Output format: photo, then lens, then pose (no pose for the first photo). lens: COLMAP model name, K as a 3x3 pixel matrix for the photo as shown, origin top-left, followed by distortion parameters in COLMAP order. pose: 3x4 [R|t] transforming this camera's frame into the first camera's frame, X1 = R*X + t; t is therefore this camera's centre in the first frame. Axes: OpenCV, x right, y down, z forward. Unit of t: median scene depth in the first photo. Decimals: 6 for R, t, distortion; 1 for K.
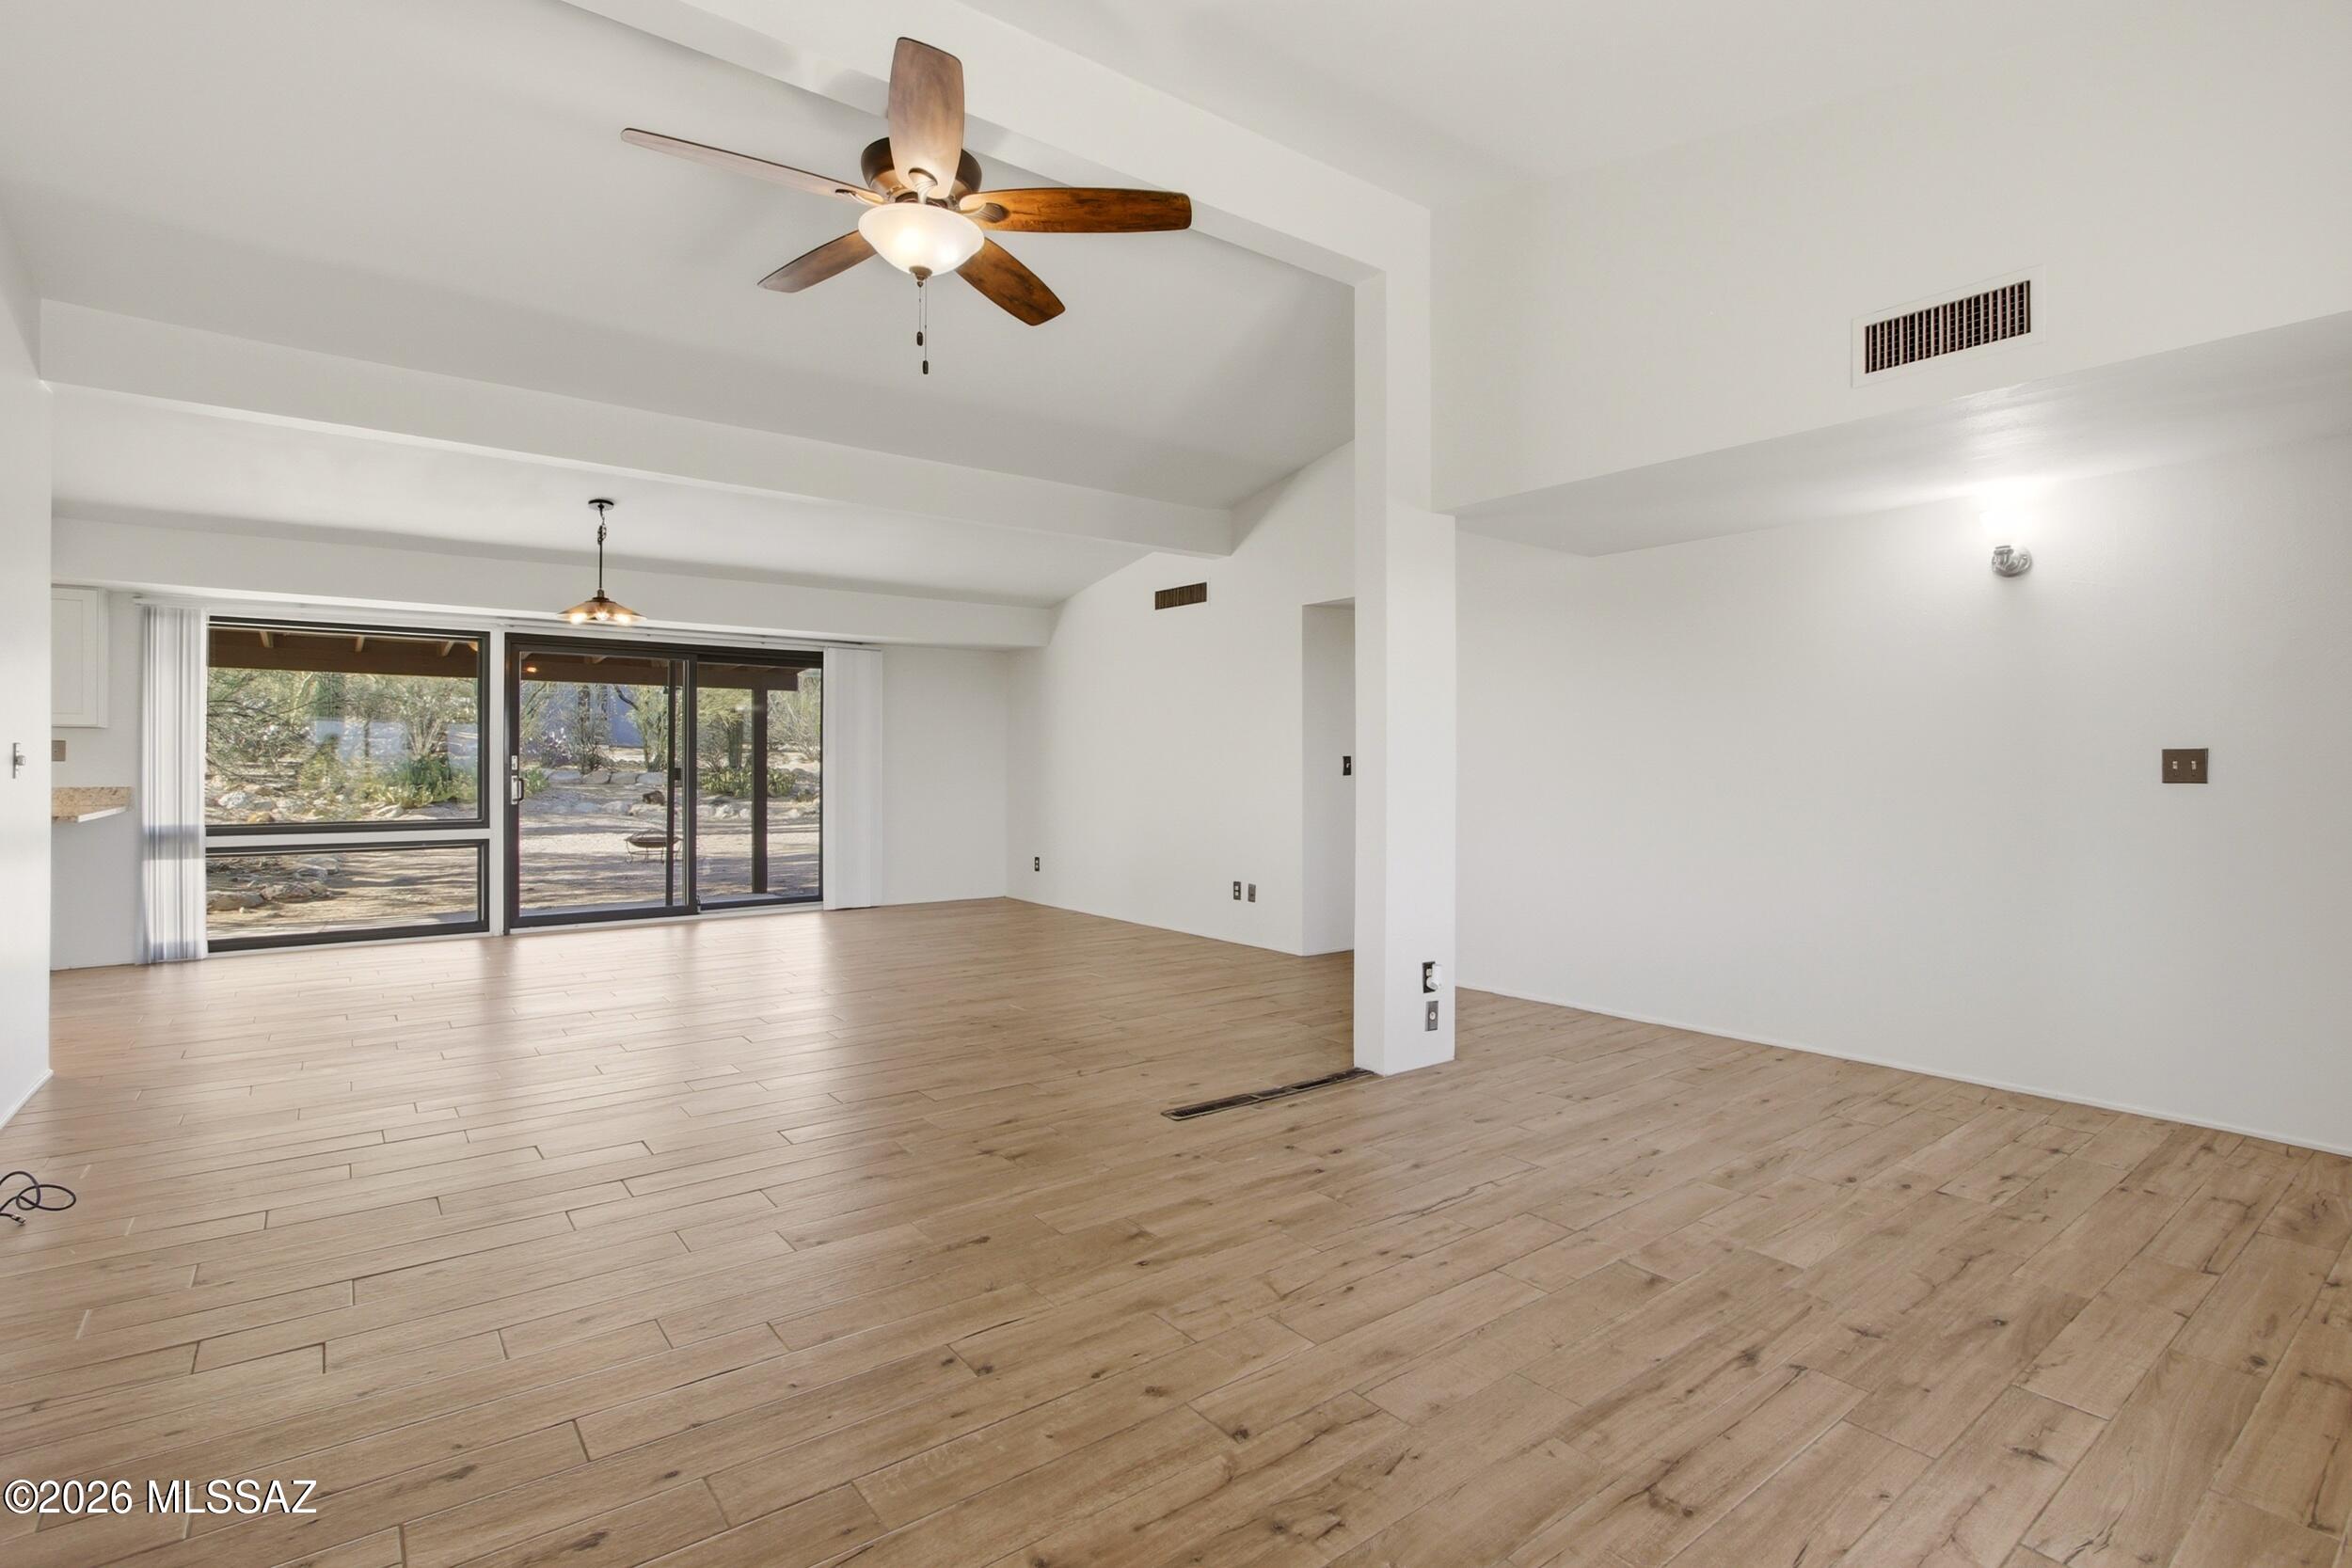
lens RADIAL K [[1110.0, 0, 1178.0], [0, 1110.0, 779.7], [0, 0, 1]] dist [-0.015773, 0.001472]
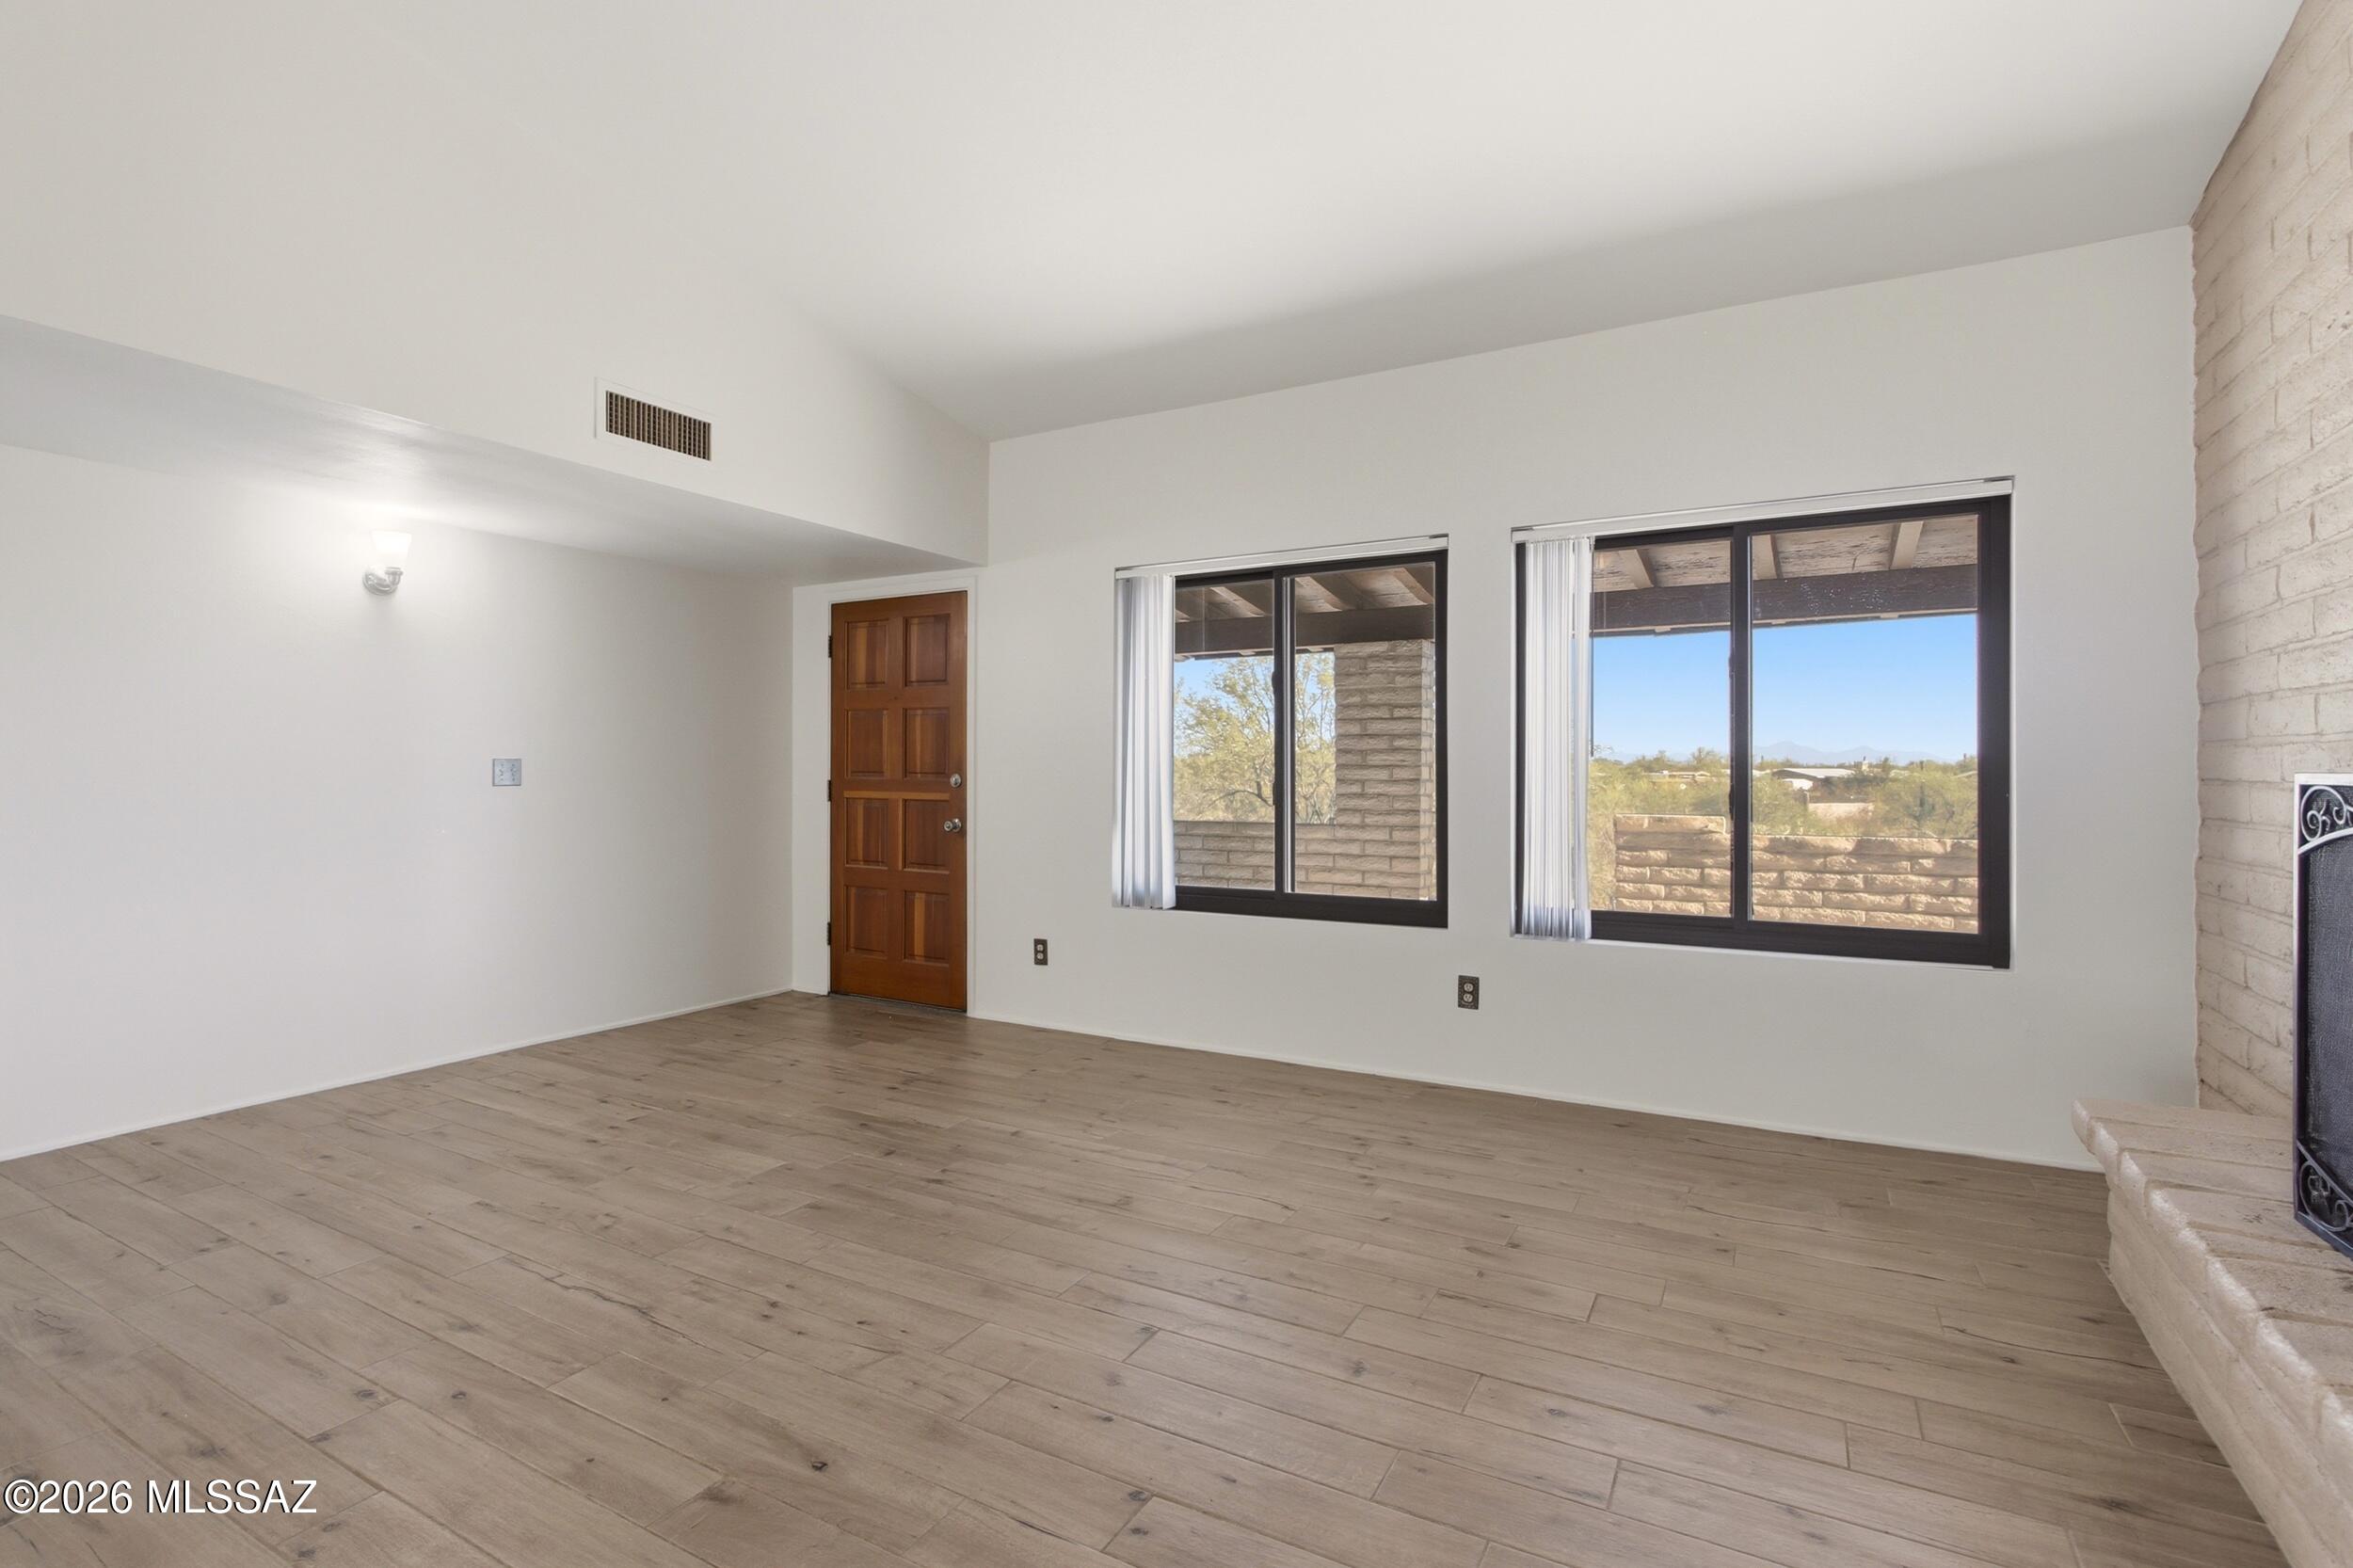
lens RADIAL K [[1099.0, 0, 1189.0], [0, 1099.0, 773.2], [0, 0, 1]] dist [-0.018427, 0.000307]
pose [[-0.405311, -0.002793, 0.914175, -0.756825], [0.011685, 0.999898, 0.008235, -0.016366], [-0.914104, 0.014020, -0.405237, 1.034970]]
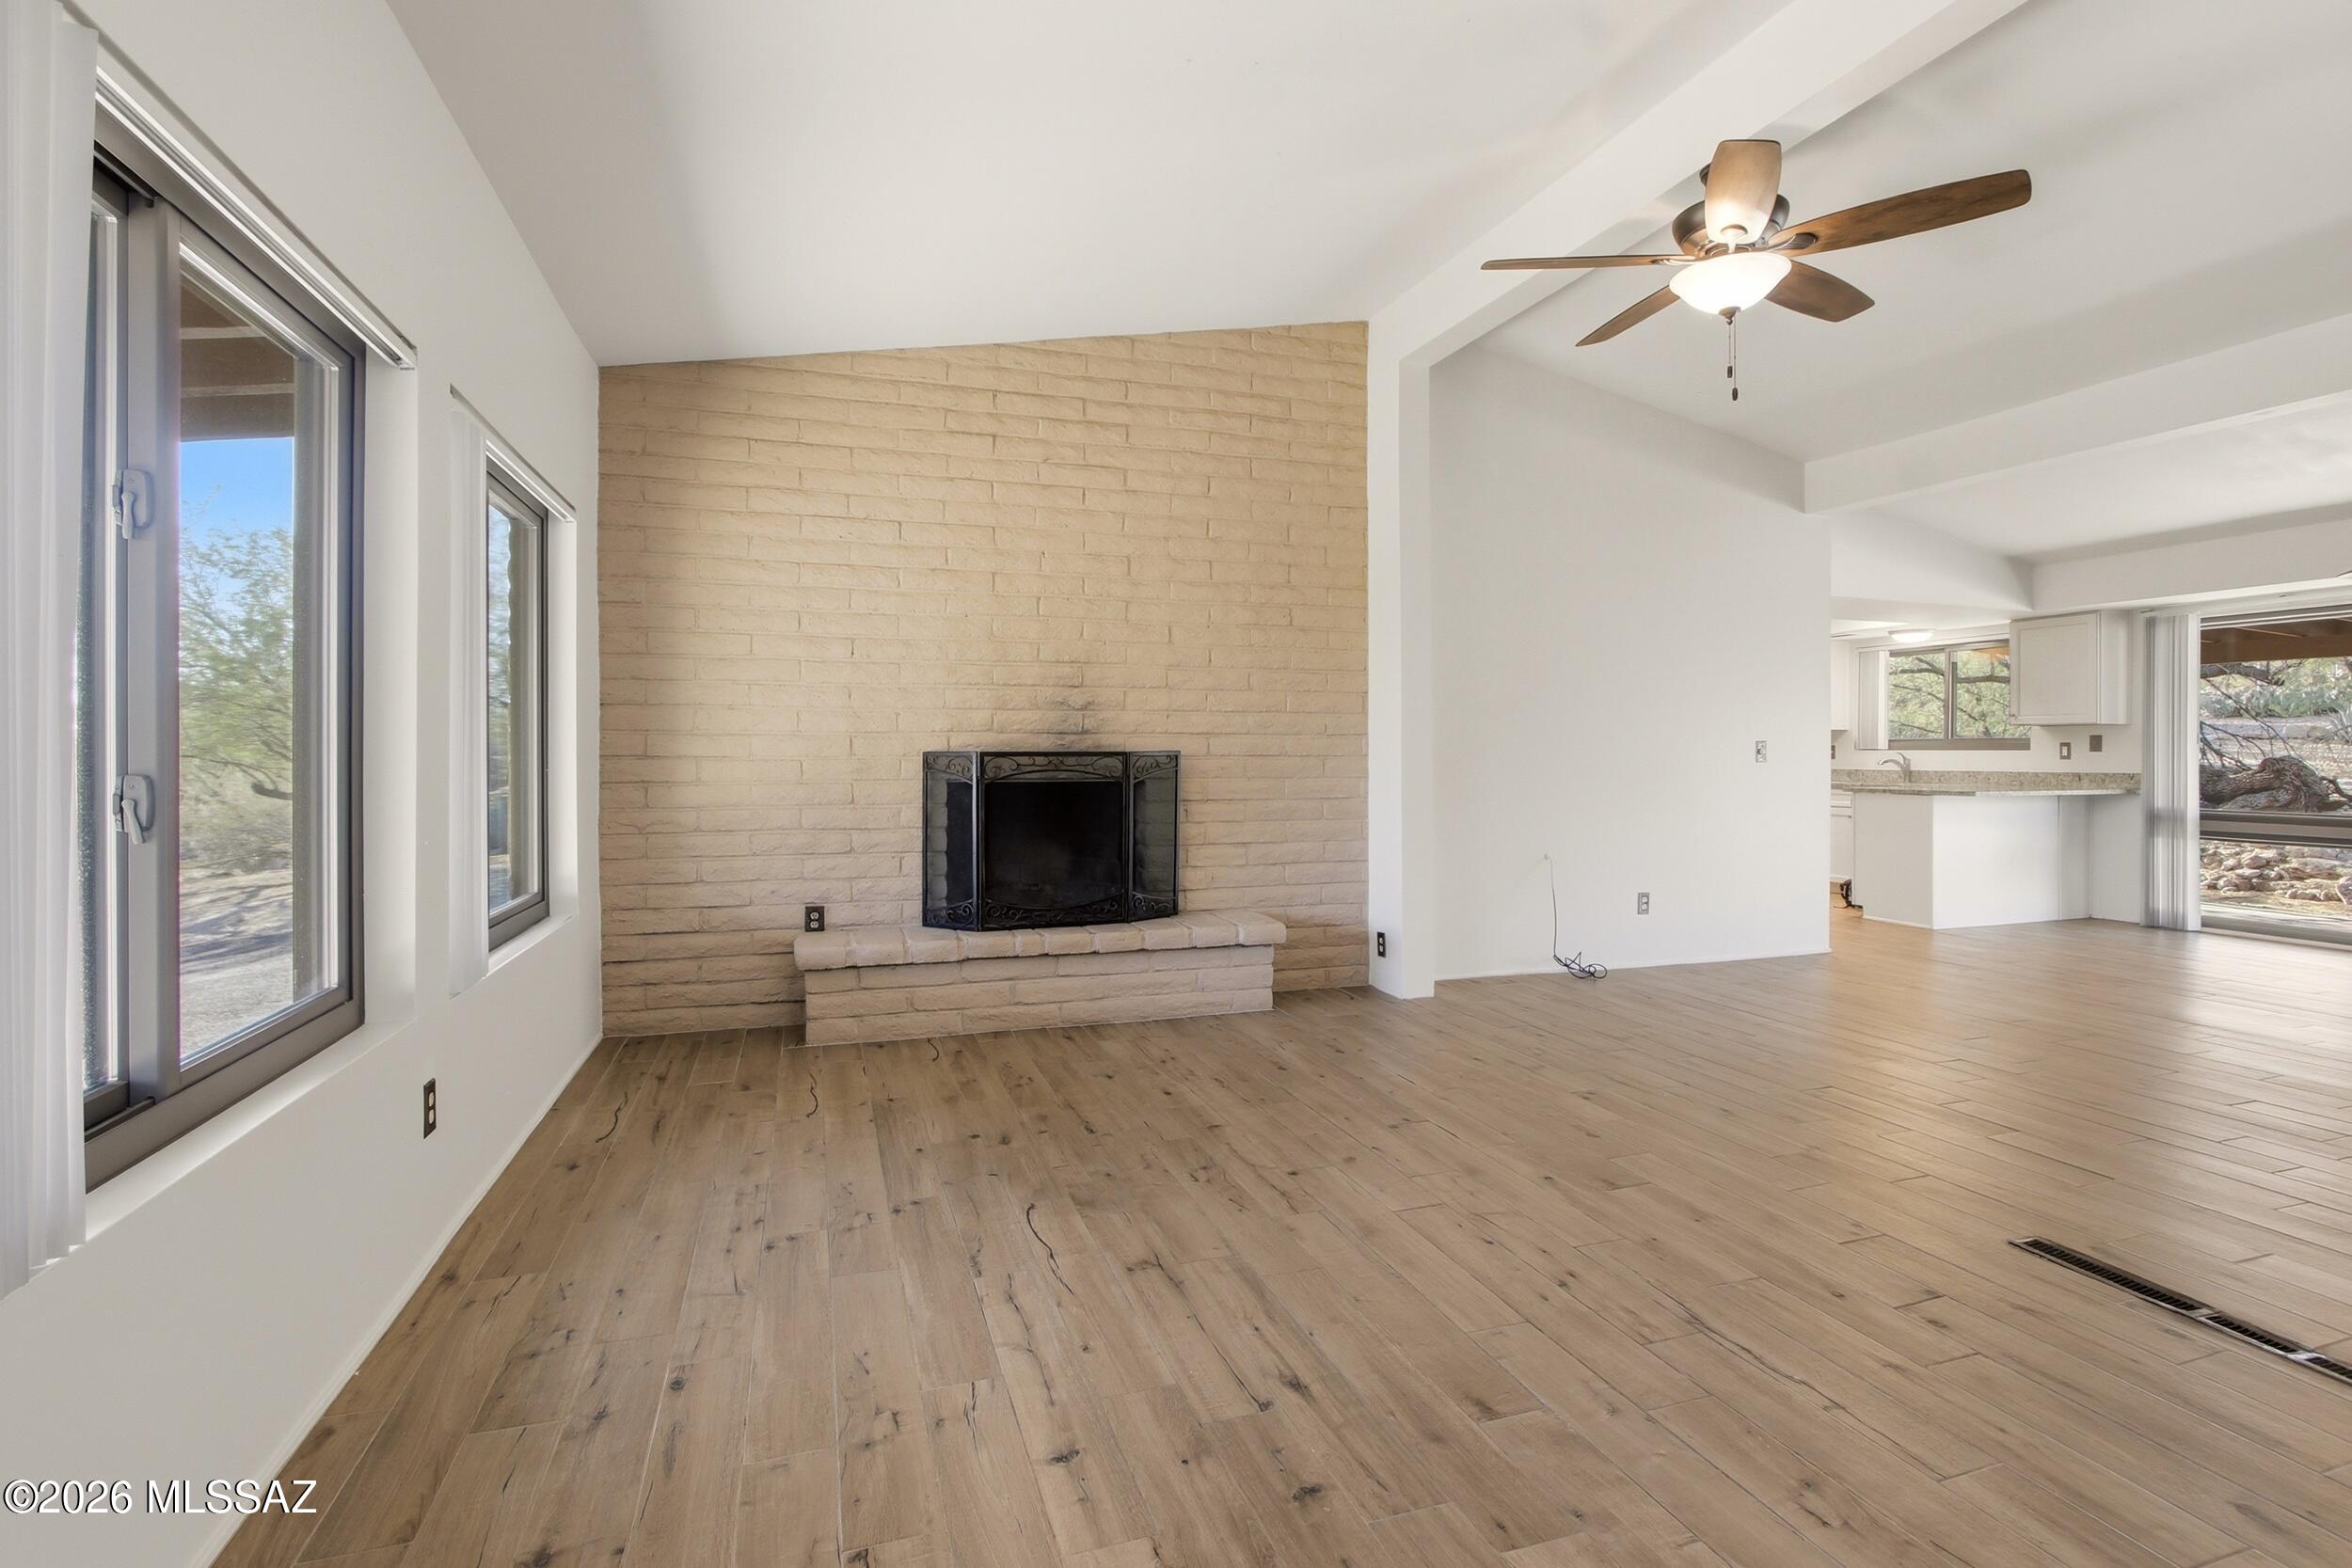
lens RADIAL K [[1110.0, 0, 1192.7], [0, 1110.0, 746.6], [0, 0, 1]] dist [-0.015773, 0.001472]
pose [[-0.314760, -0.006924, -0.949146, 1.168876], [-0.014912, 0.999886, -0.002349, -0.010547], [0.949054, 0.013414, -0.314827, 0.979741]]
